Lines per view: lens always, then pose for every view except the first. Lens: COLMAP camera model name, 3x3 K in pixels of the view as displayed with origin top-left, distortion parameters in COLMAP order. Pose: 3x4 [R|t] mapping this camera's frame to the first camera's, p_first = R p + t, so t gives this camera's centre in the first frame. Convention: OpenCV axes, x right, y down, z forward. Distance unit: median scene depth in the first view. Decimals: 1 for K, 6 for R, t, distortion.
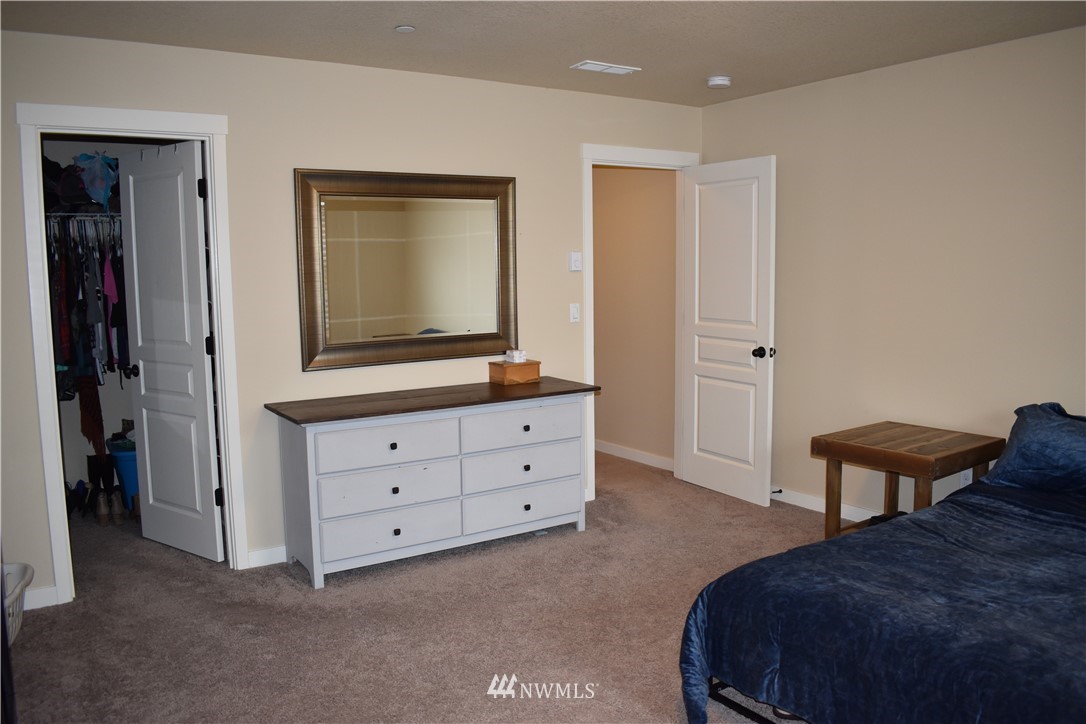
lens RADIAL K [[859.9, 0, 542.5], [0, 859.9, 360.8], [0, 0, 1]] dist [-0.080746, -0.001573]
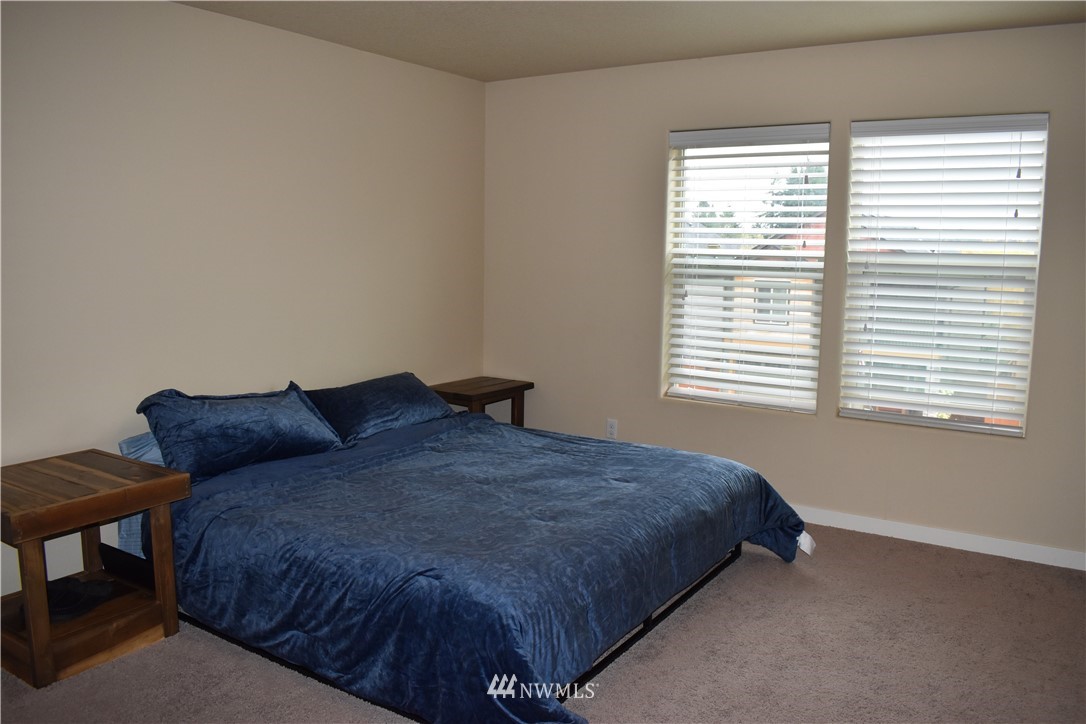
lens RADIAL K [[859.9, 0, 539.7], [0, 859.9, 363.2], [0, 0, 1]] dist [-0.080746, -0.001573]
pose [[-0.372089, -0.122647, 0.920059, -0.526148], [0.110922, 0.978253, 0.175263, -0.125839], [-0.921546, 0.167268, -0.350393, 1.175084]]
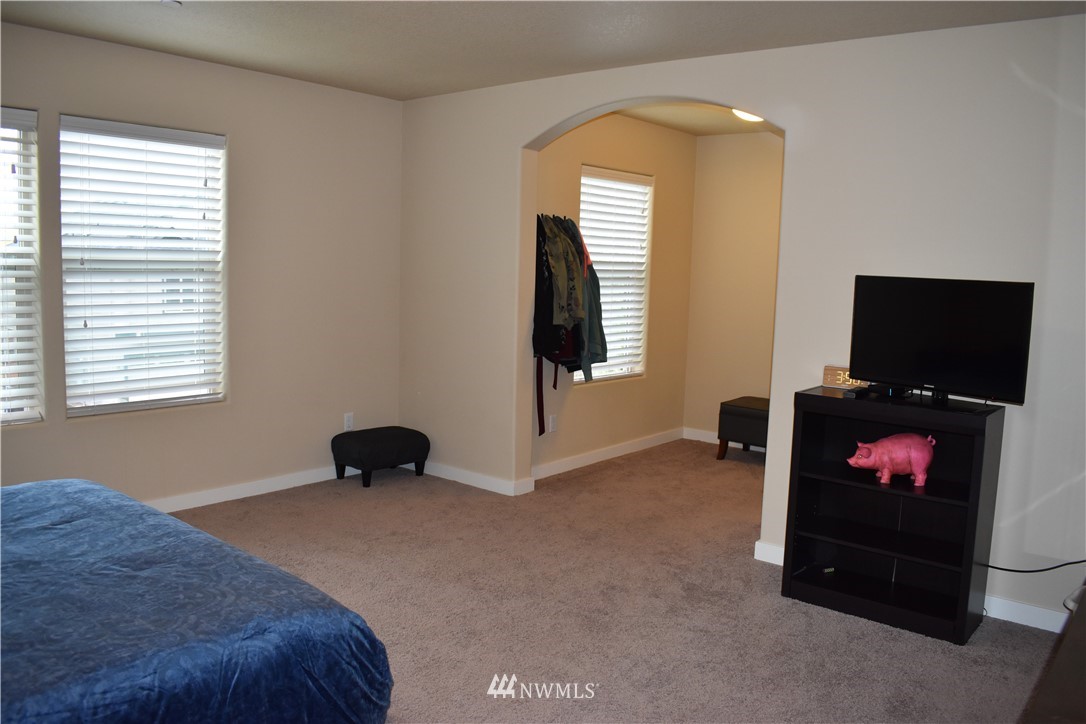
lens RADIAL K [[859.9, 0, 539.4], [0, 859.9, 359.5], [0, 0, 1]] dist [-0.080746, -0.001573]
pose [[-0.961200, 0.016387, -0.275364, 0.250993], [-0.050231, 0.971147, 0.233133, -0.181774], [0.271239, 0.237920, -0.932643, 1.691035]]
